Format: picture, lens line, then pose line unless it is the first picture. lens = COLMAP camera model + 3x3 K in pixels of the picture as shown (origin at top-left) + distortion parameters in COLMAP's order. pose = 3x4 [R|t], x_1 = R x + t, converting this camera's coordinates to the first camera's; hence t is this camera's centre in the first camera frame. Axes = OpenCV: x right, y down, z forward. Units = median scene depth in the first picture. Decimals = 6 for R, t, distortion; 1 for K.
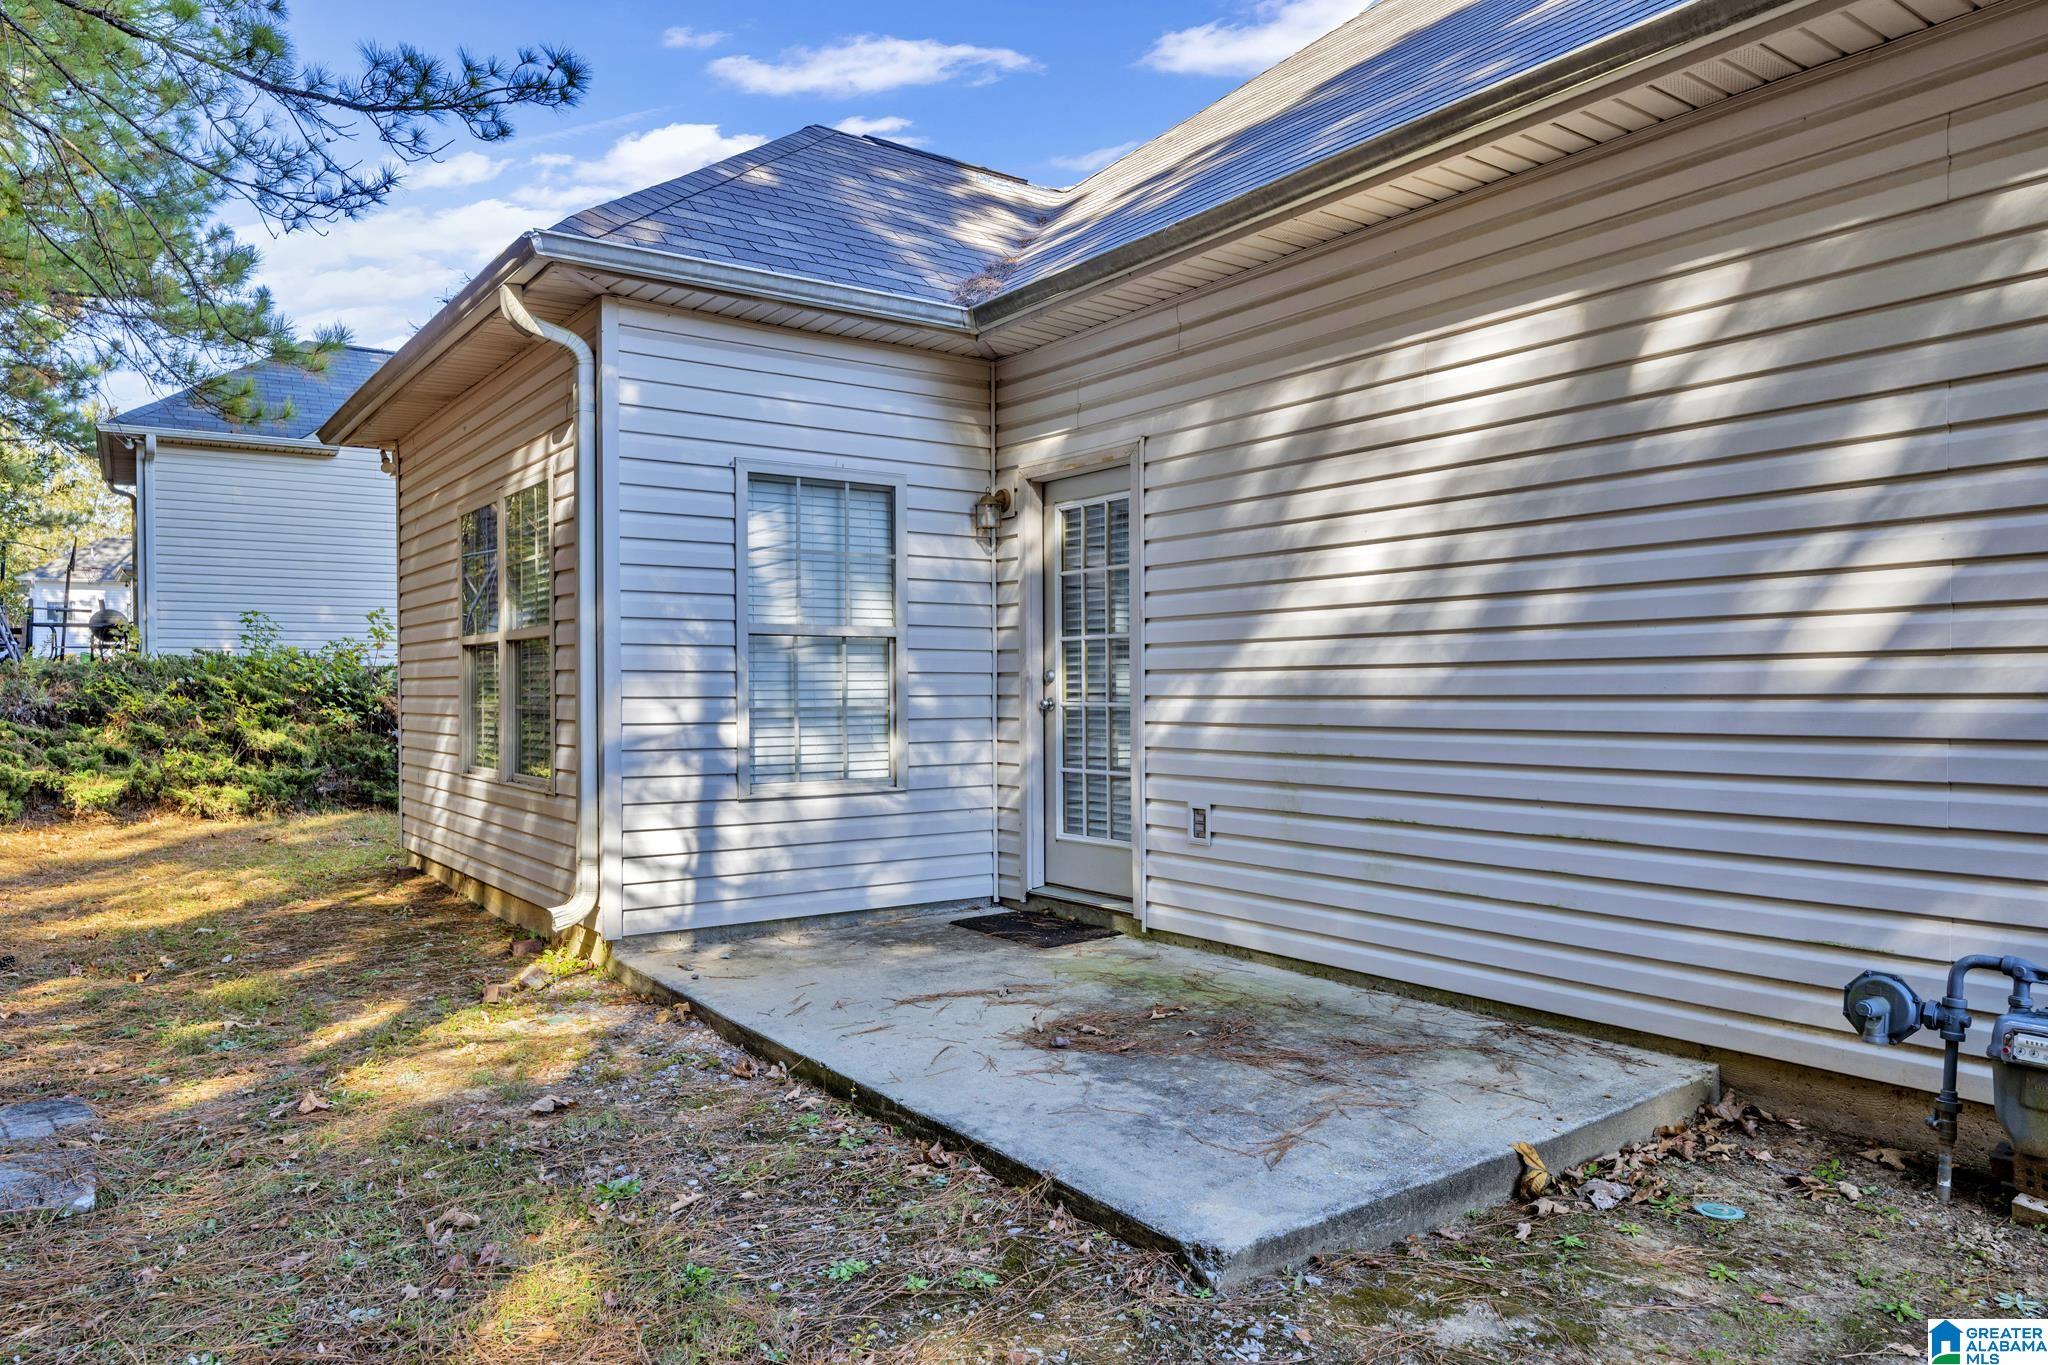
lens RADIAL K [[1357.9, 0, 1022.9], [0, 1357.9, 688.2], [0, 0, 1]] dist [-0.000061, 0.000259]
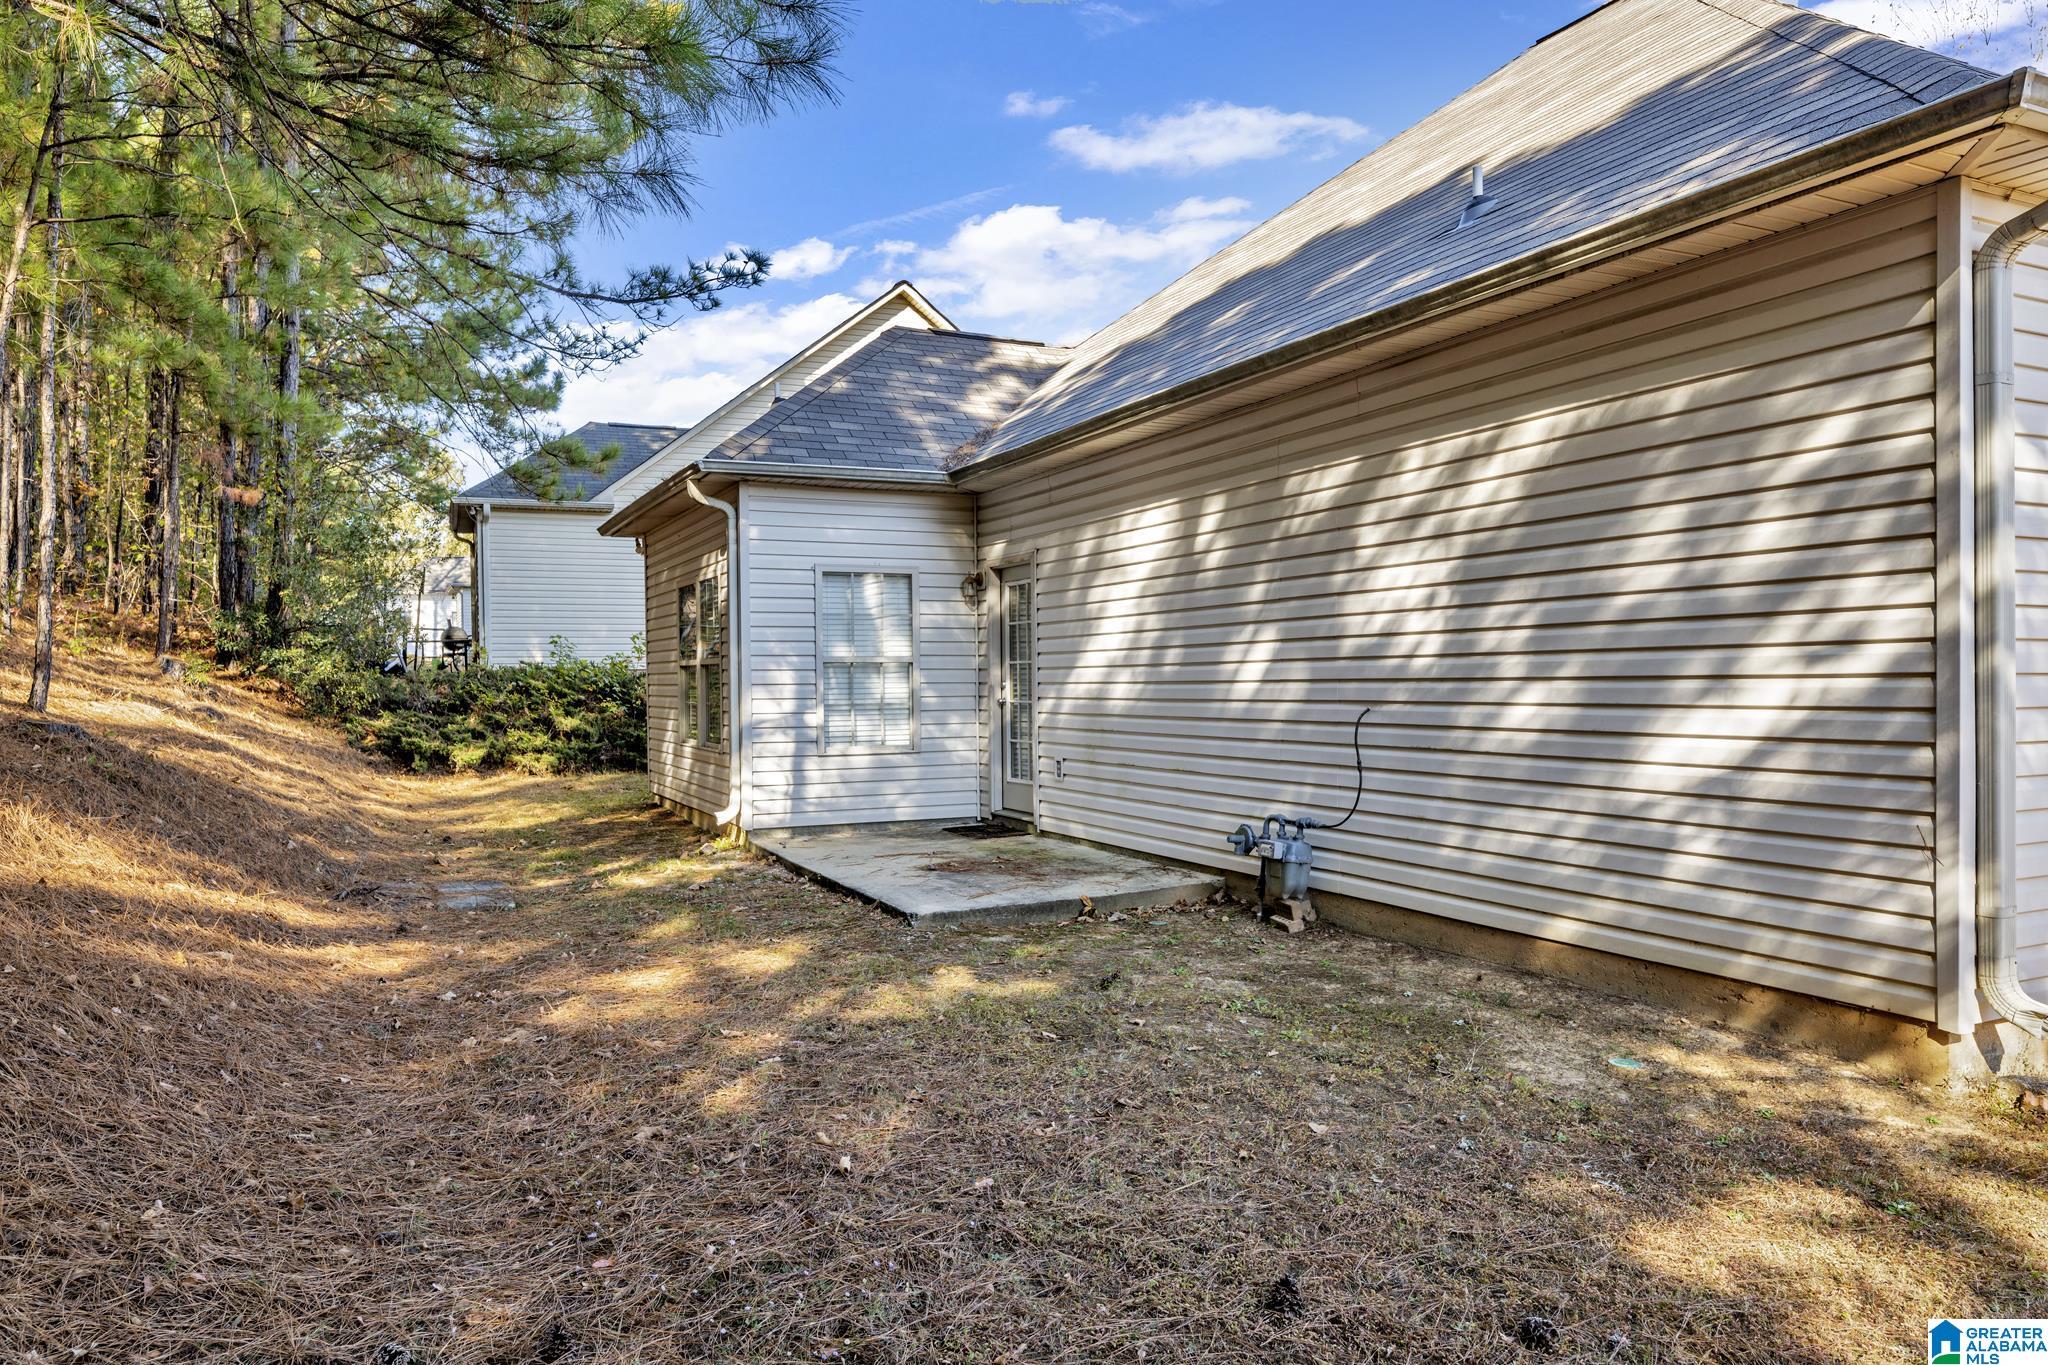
lens RADIAL K [[1357.9, 0, 1022.9], [0, 1357.9, 688.2], [0, 0, 1]] dist [-0.000061, 0.000259]
pose [[0.984098, -0.002659, -0.177609, 0.337781], [0.004053, 0.999964, 0.007485, -0.016982], [0.177582, -0.008086, 0.984073, -0.639993]]
